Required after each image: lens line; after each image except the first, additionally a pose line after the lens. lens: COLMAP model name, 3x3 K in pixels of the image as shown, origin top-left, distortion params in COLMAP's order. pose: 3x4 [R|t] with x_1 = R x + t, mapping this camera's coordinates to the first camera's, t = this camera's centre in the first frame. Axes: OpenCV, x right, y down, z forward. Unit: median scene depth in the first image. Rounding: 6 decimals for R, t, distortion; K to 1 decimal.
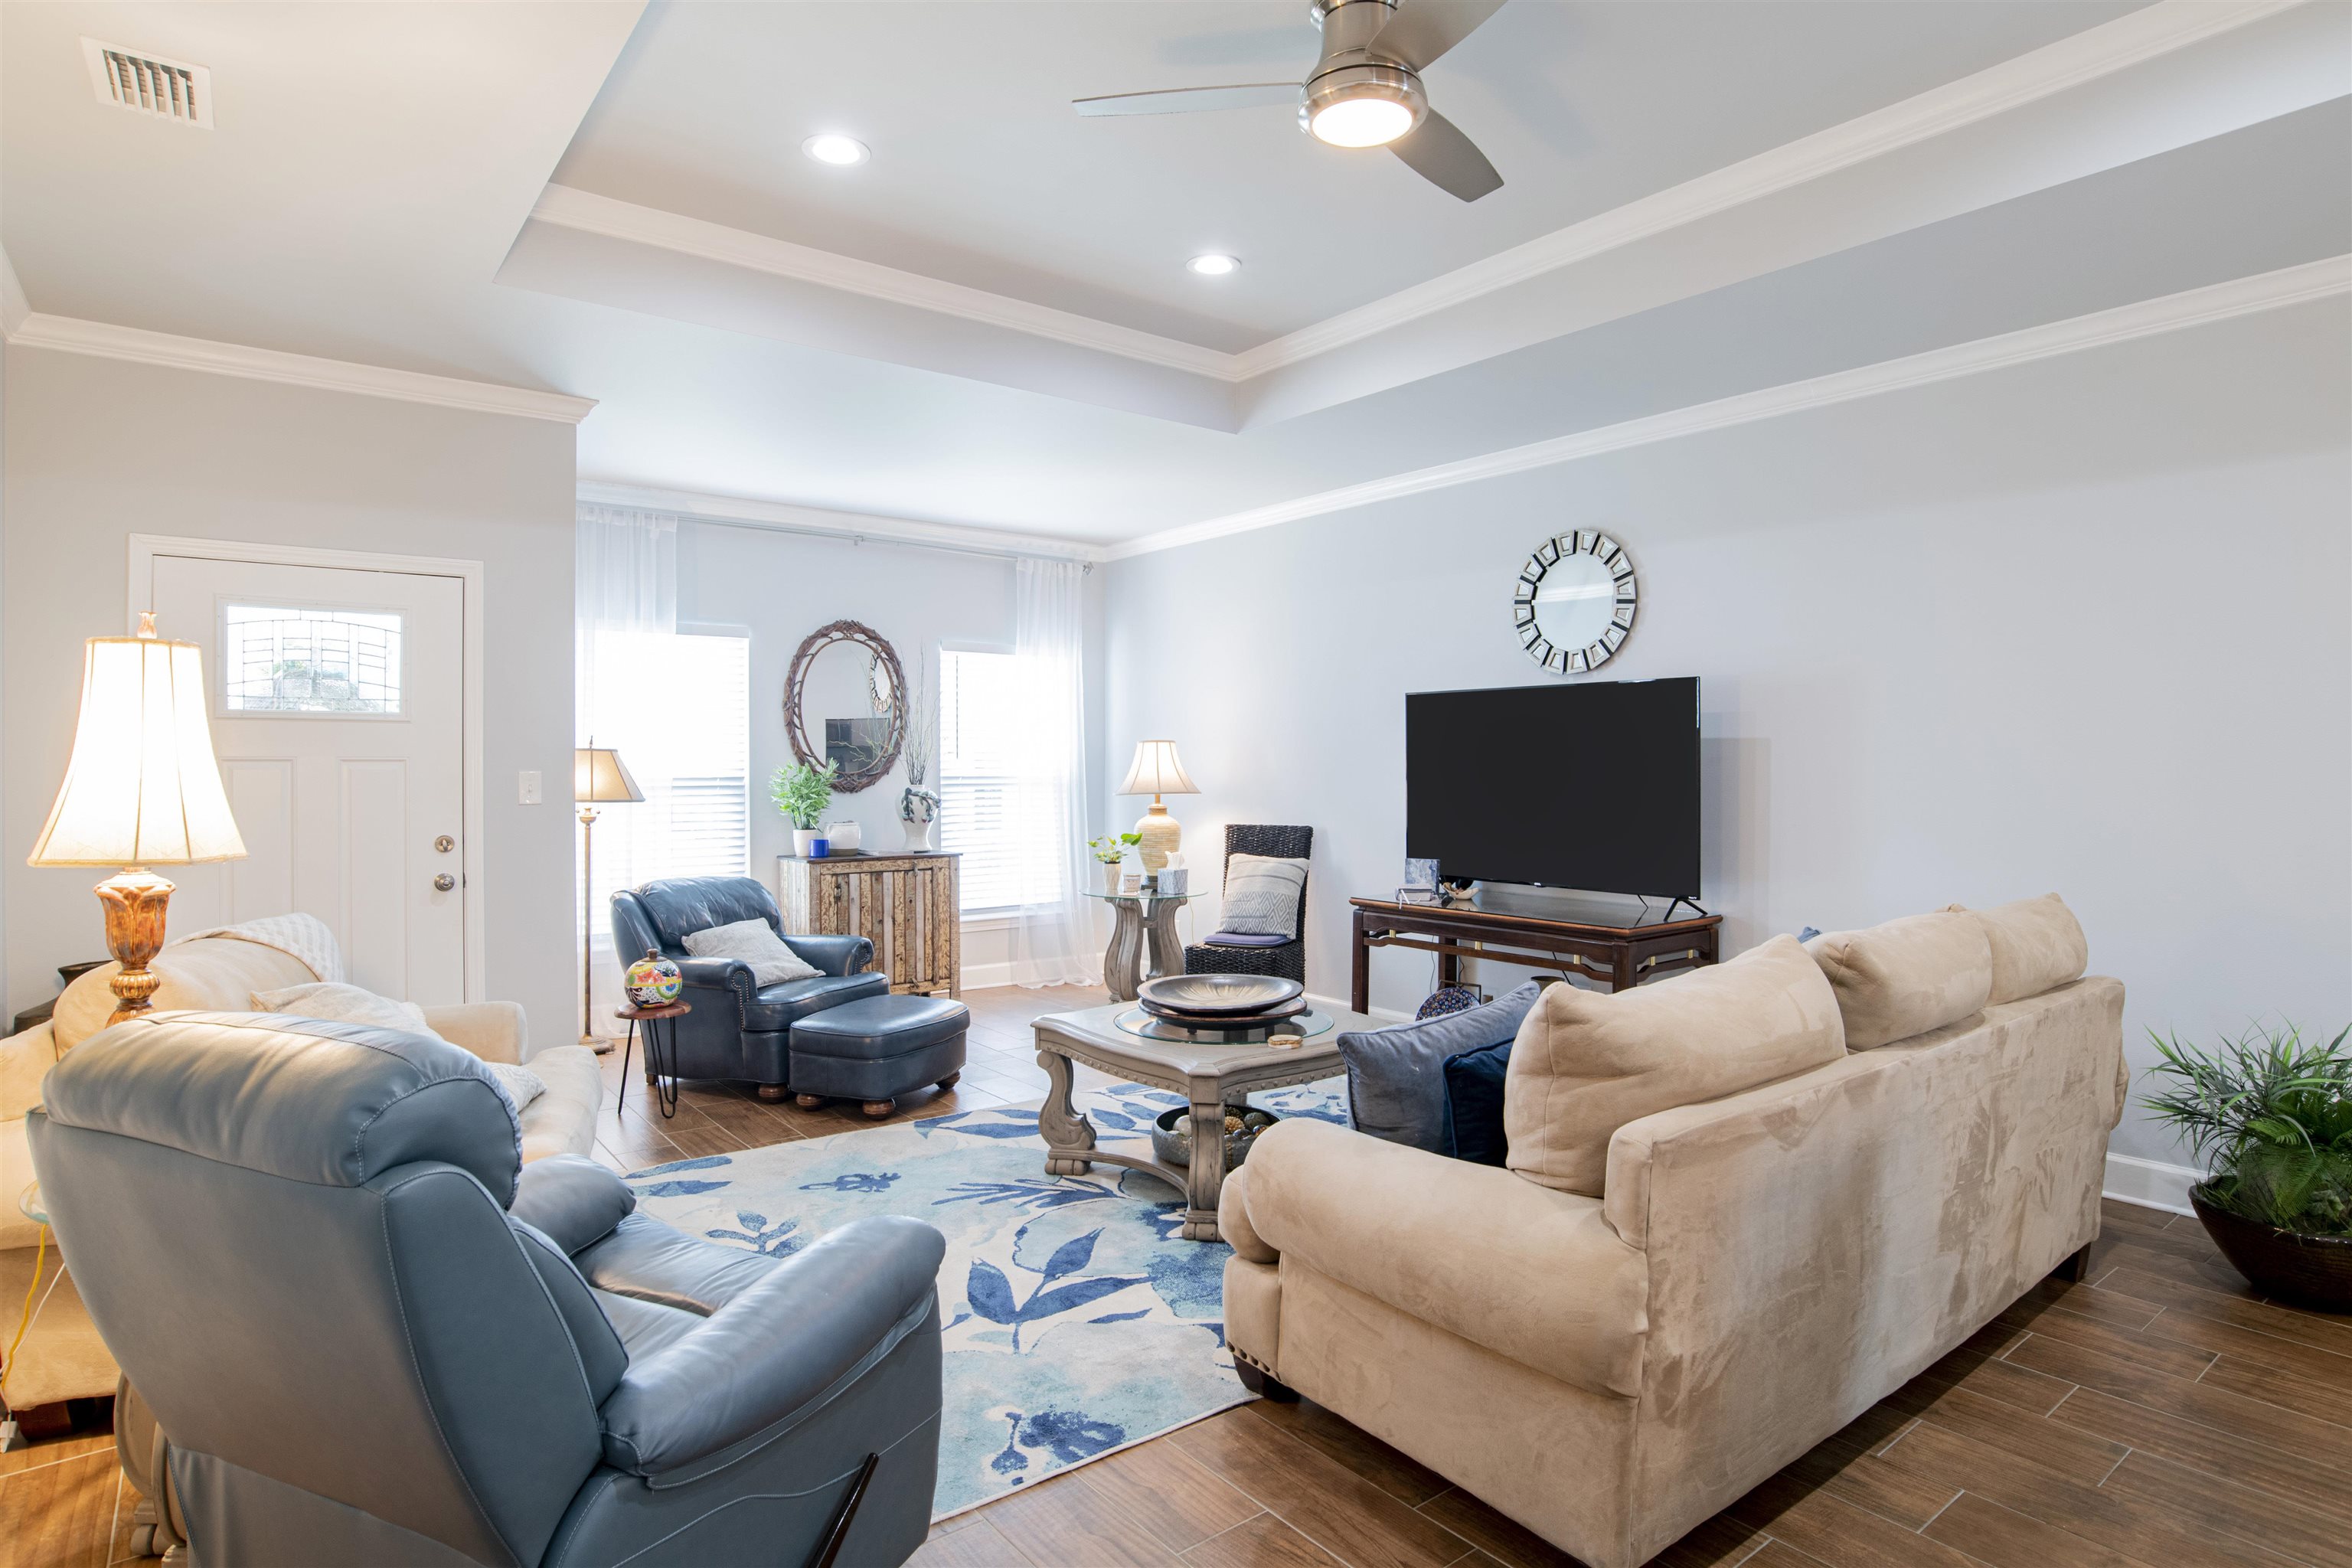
lens RADIAL K [[1277.7, 0, 1179.2], [0, 1277.7, 771.4], [0, 0, 1]] dist [-0.001076, -0.000051]
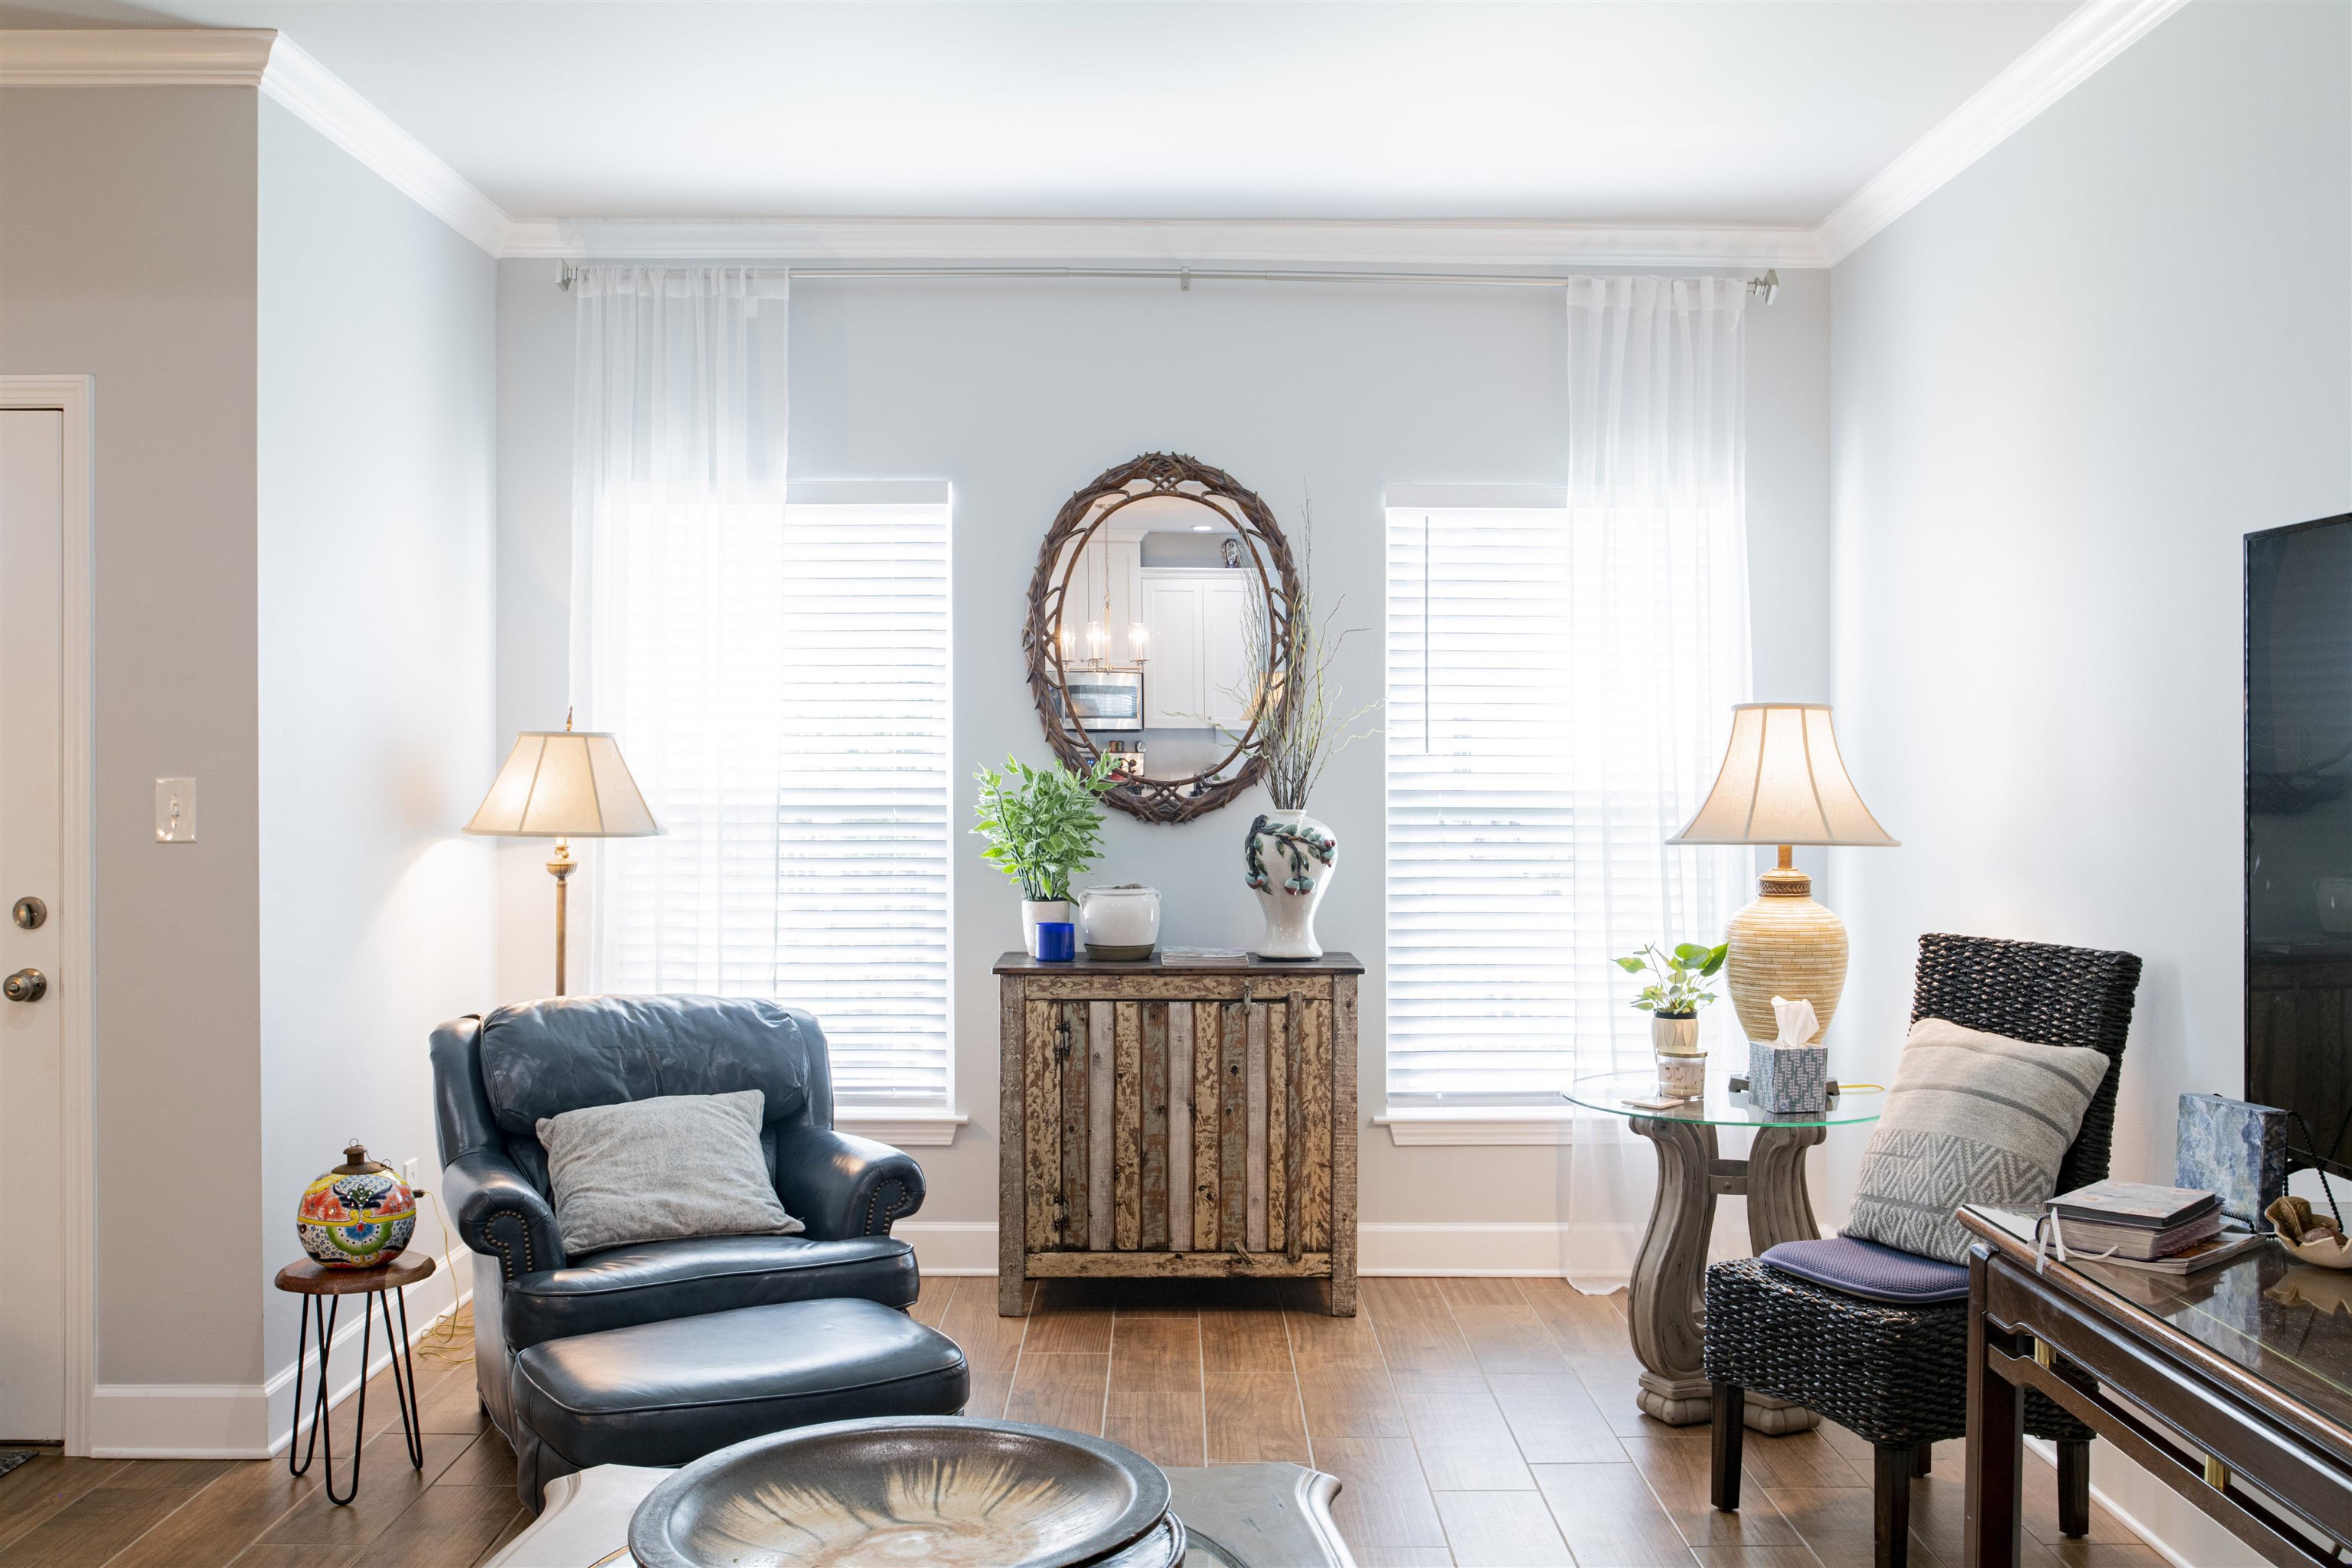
lens RADIAL K [[2245.1, 0, 1178.6], [0, 2245.1, 784.8], [0, 0, 1]] dist [-0.012135, 0.000000]
pose [[0.800025, 0.009342, -0.599893, 0.242799], [-0.005078, 0.999948, 0.008800, -0.004775], [0.599945, -0.003994, 0.800032, 0.359357]]
